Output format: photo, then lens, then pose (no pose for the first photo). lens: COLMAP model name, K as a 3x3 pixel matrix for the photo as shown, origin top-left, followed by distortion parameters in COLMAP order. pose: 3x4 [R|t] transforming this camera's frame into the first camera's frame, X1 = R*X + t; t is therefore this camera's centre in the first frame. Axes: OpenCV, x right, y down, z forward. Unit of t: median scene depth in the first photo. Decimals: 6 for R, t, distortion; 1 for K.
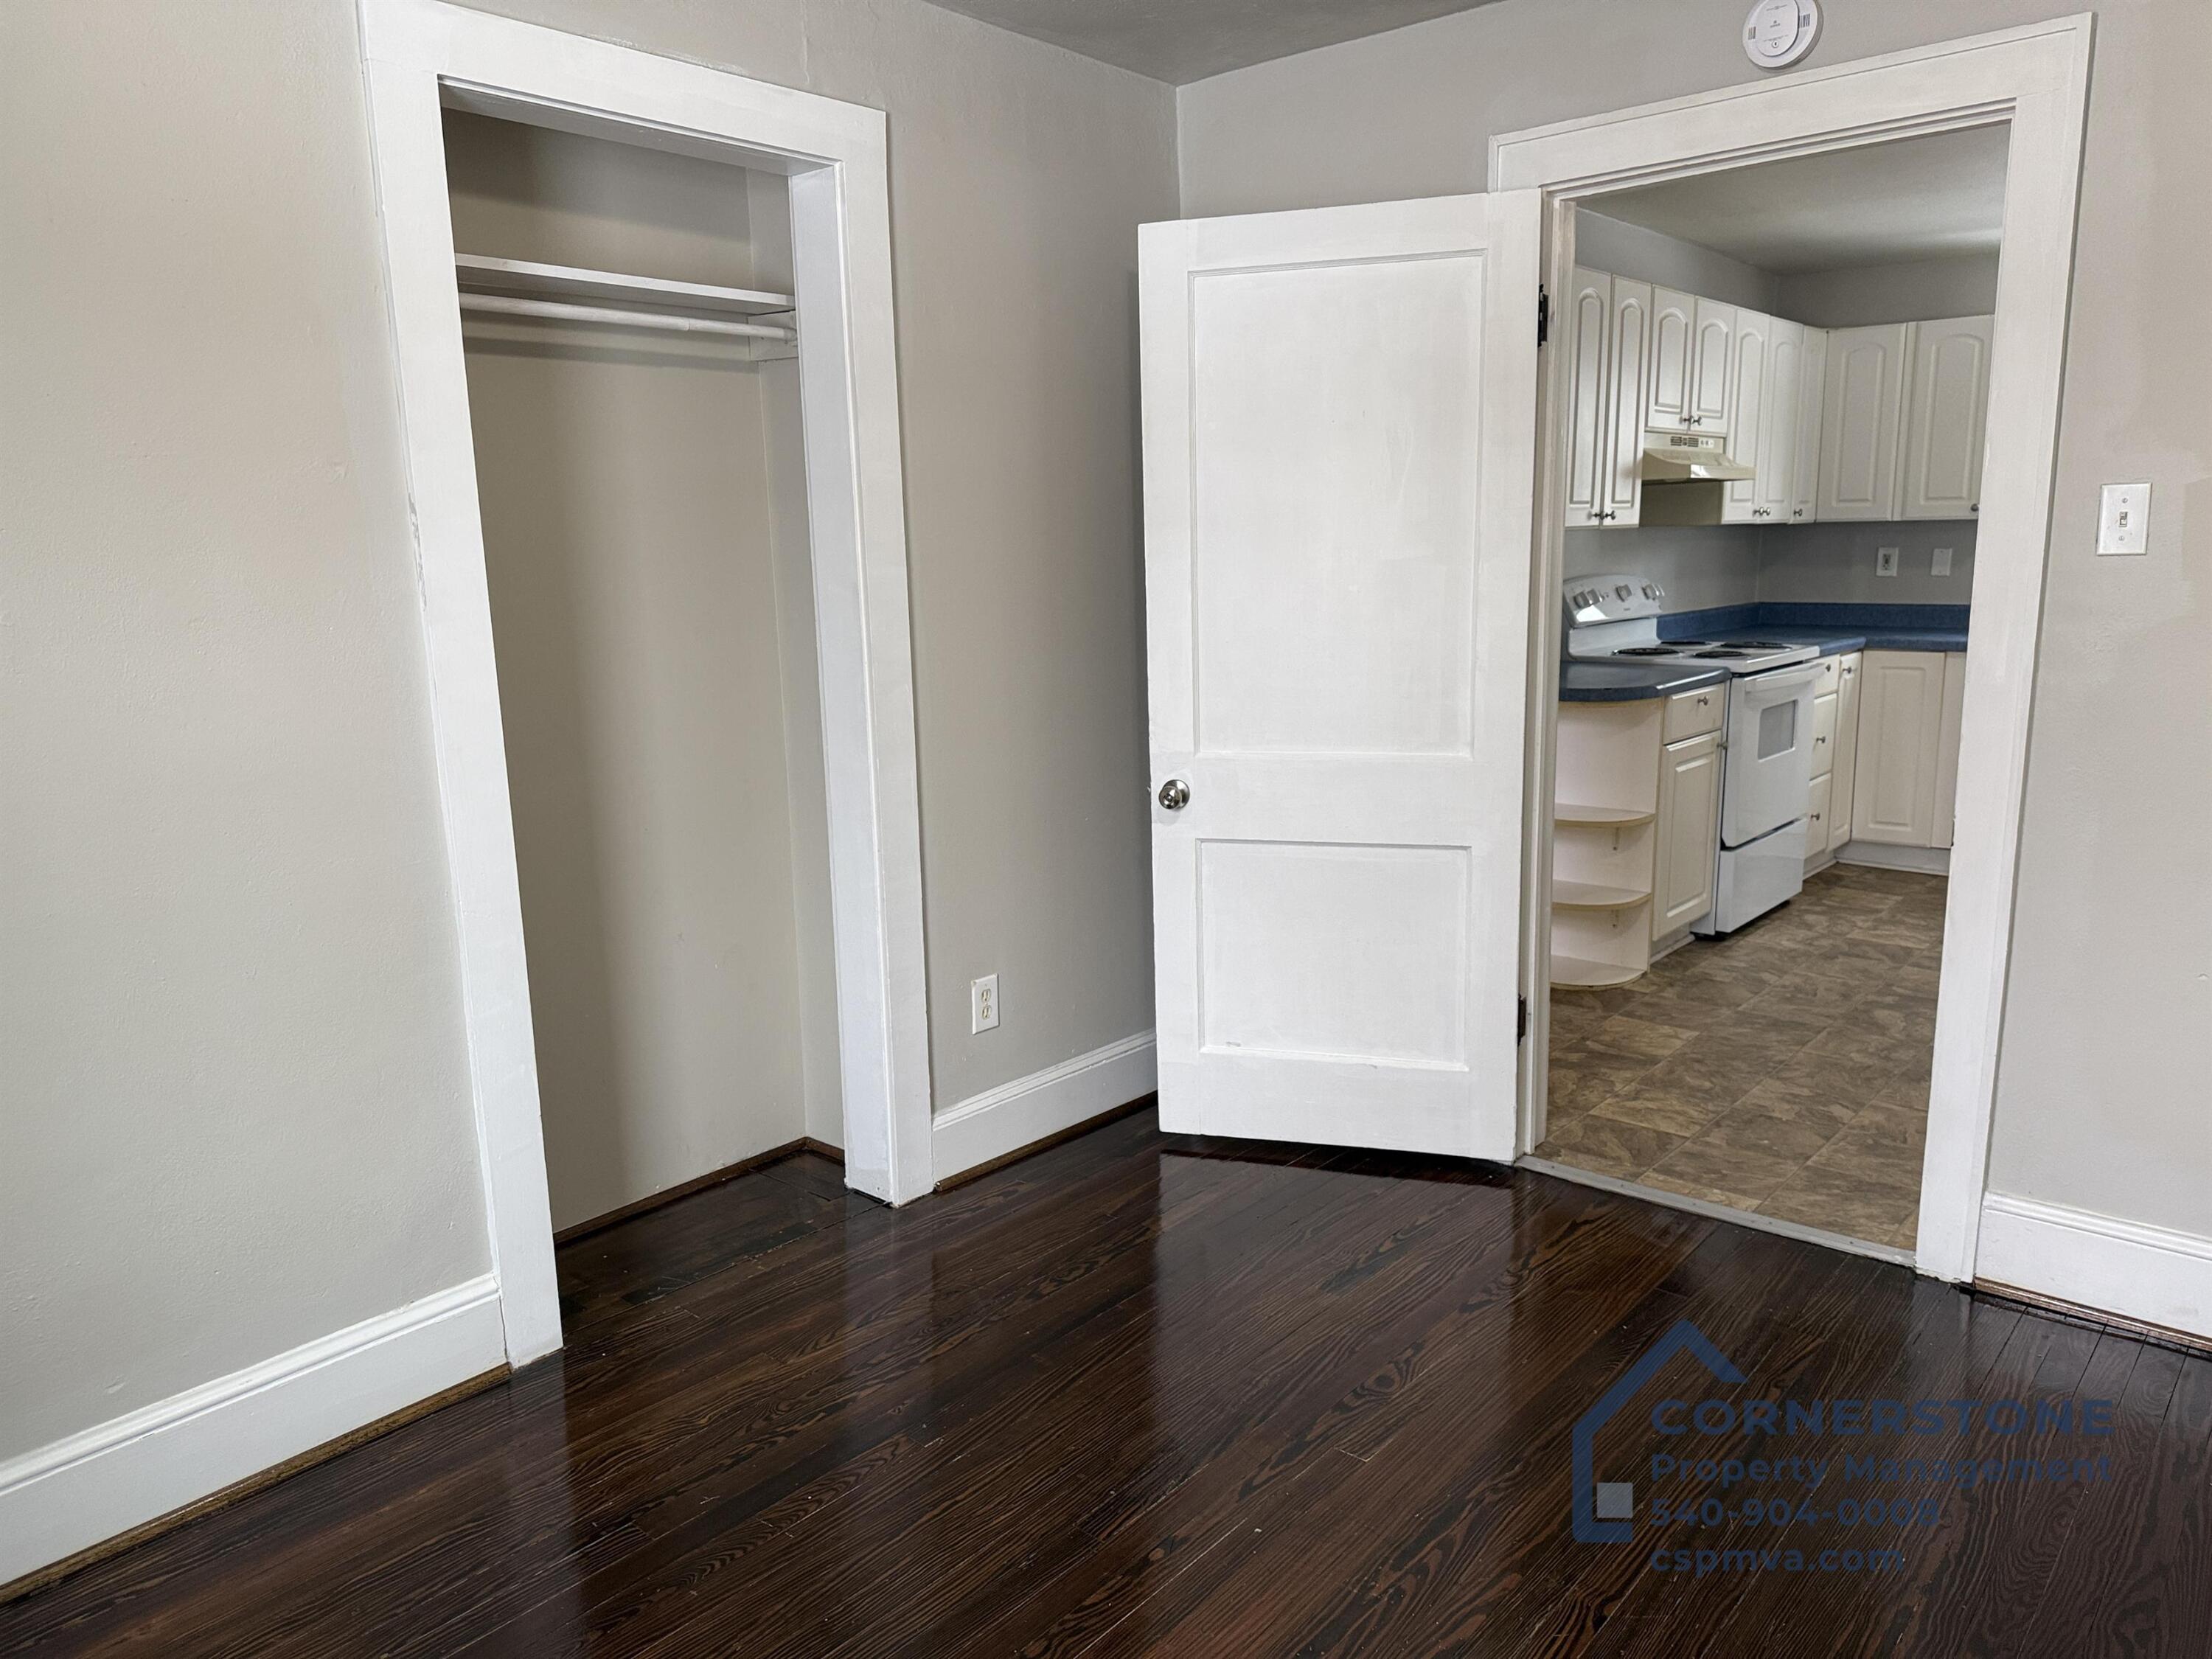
lens RADIAL K [[1553.5, 0, 1109.9], [0, 1553.5, 825.5], [0, 0, 1]] dist [0.010574, -0.010886]
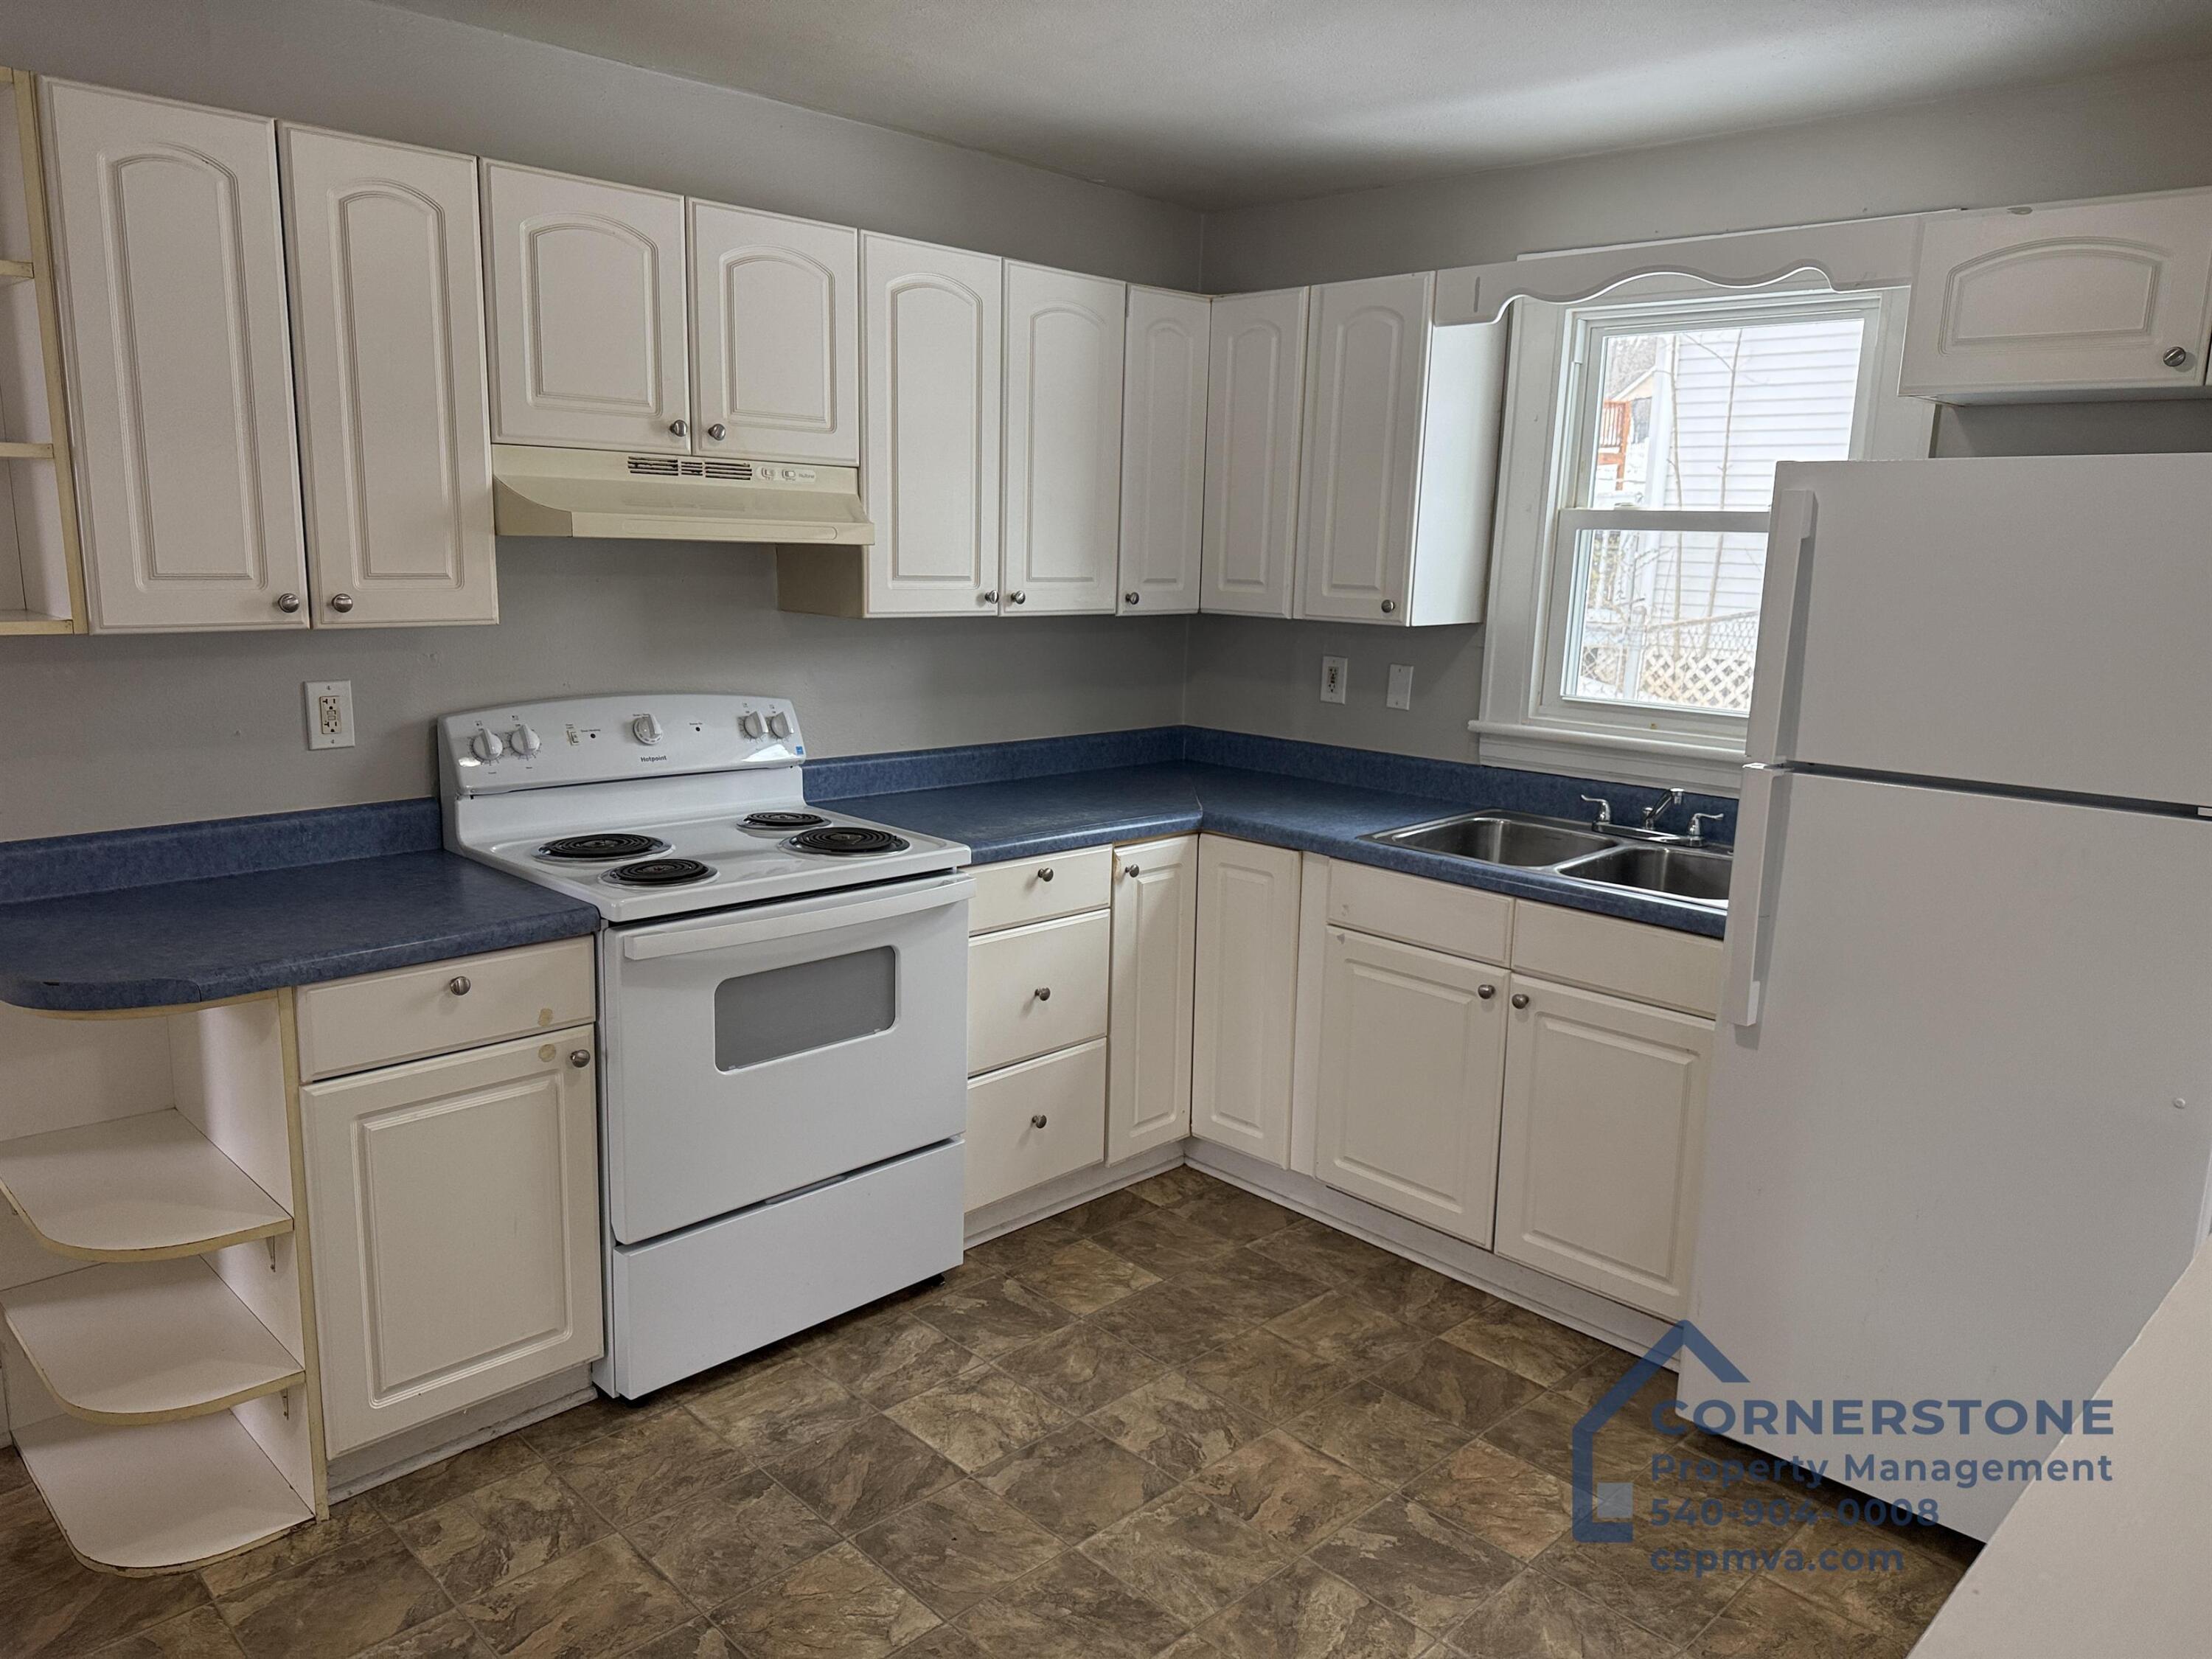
lens RADIAL K [[1553.5, 0, 1093.9], [0, 1553.5, 843.4], [0, 0, 1]] dist [0.010574, -0.010886]
pose [[0.997239, 0.058653, -0.045546, 0.524685], [-0.058492, 0.998276, 0.004860, -0.121531], [0.045752, -0.002183, 0.998950, 0.443549]]
